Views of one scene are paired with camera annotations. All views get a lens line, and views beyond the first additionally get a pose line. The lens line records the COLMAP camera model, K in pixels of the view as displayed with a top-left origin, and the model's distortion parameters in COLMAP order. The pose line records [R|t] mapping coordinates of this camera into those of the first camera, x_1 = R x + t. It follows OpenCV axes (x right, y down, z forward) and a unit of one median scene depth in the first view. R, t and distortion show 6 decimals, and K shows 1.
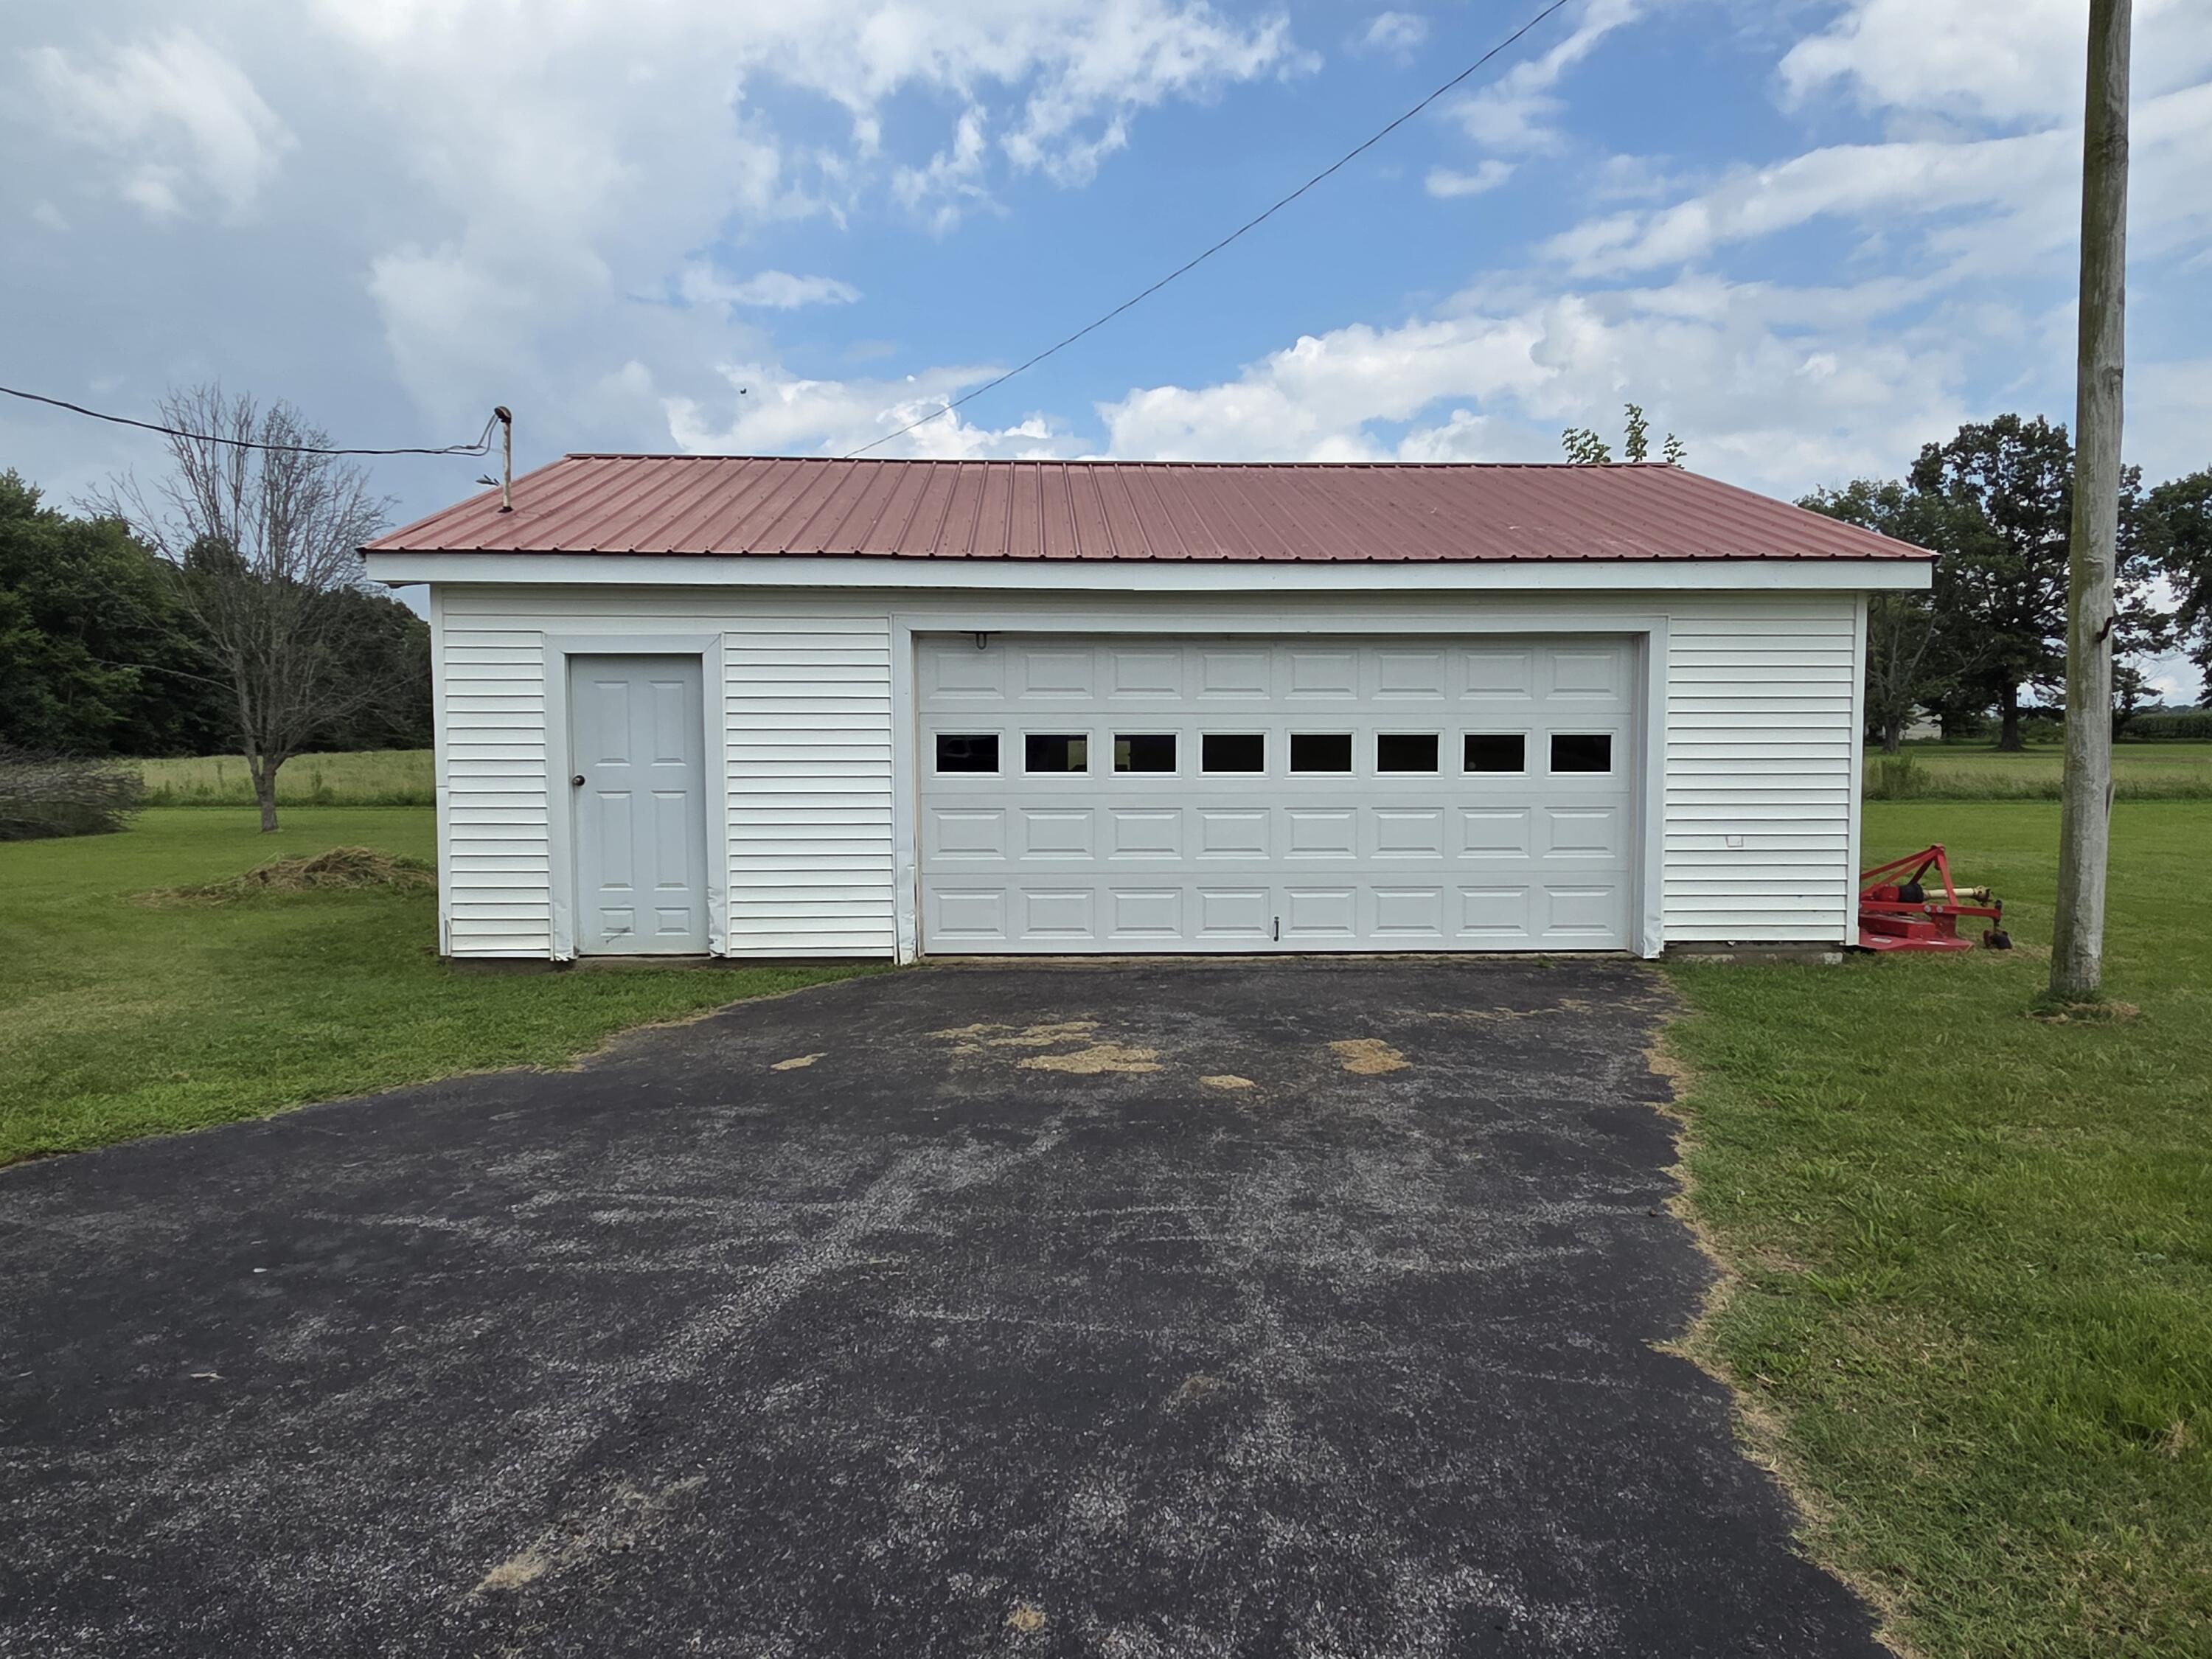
lens RADIAL K [[1450.7, 0, 1094.9], [0, 1450.7, 832.3], [0, 0, 1]] dist [0.003786, 0.012018]
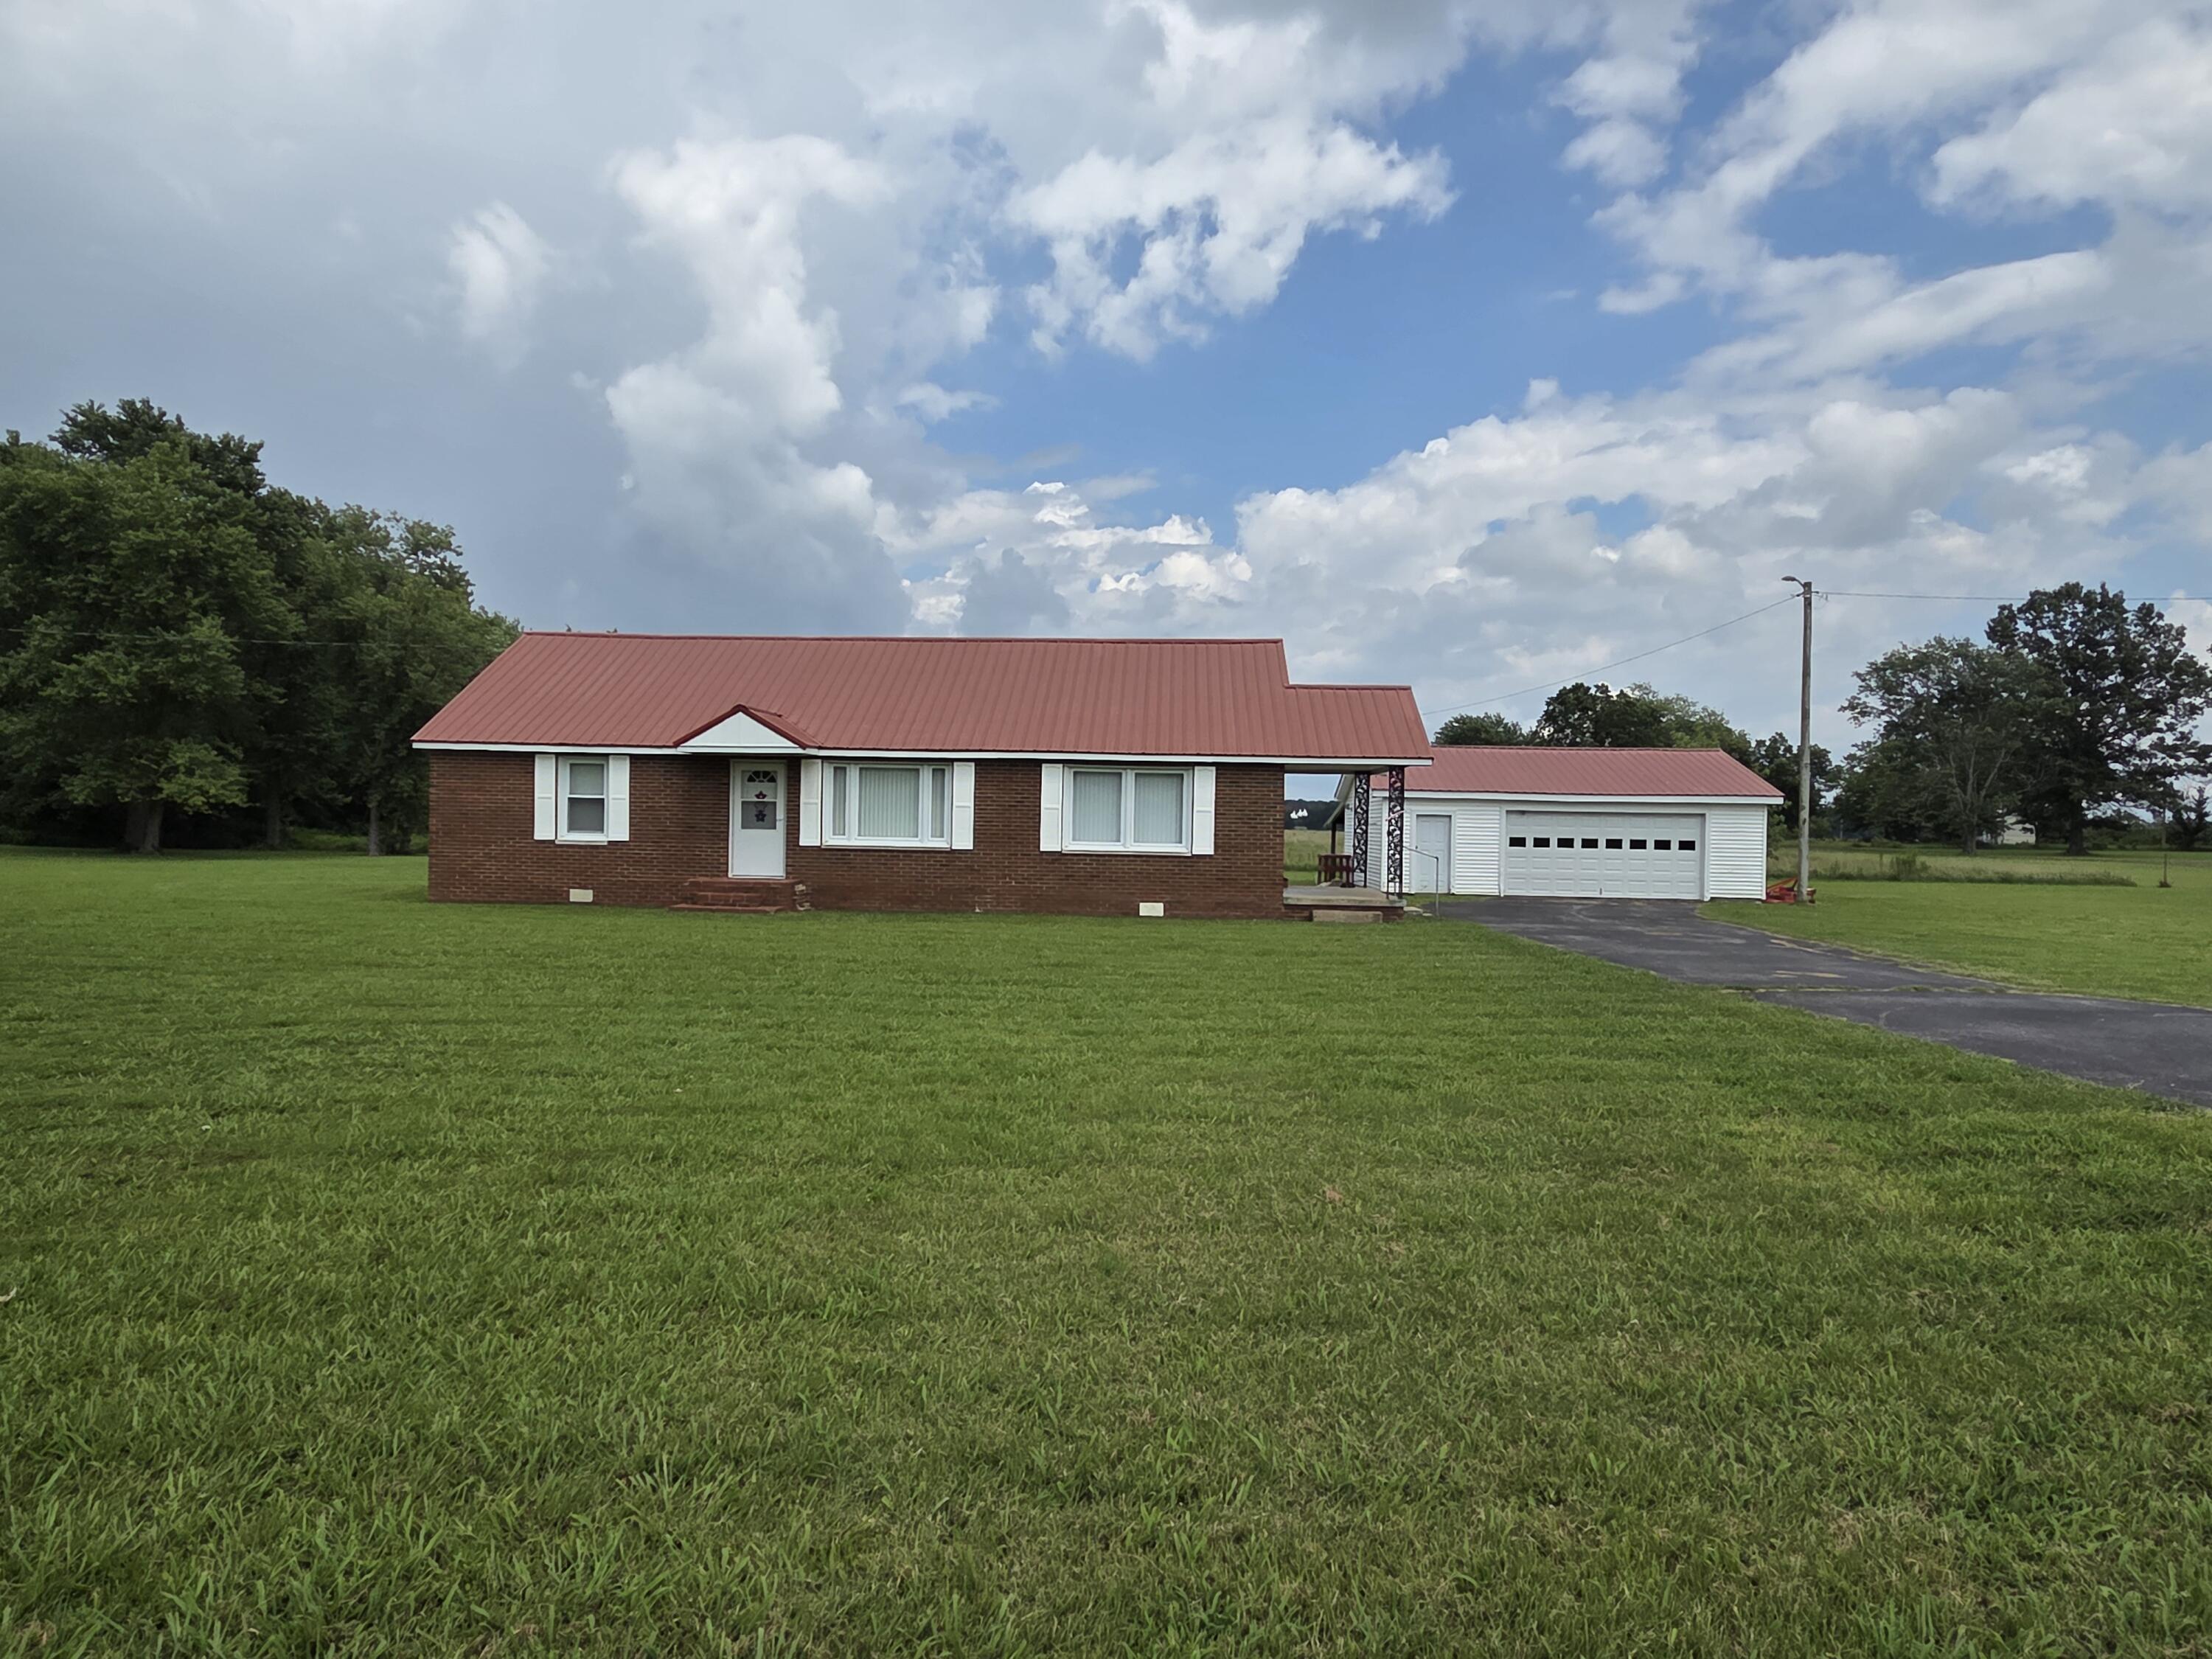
lens RADIAL K [[1432.5, 0, 1105.8], [0, 1432.5, 829.6], [0, 0, 1]] dist [0.013458, 0.003287]
pose [[0.996332, 0.019344, -0.083359, -0.076741], [-0.024431, 0.997873, -0.060441, 0.014920], [0.082012, 0.062256, 0.994685, -0.253575]]
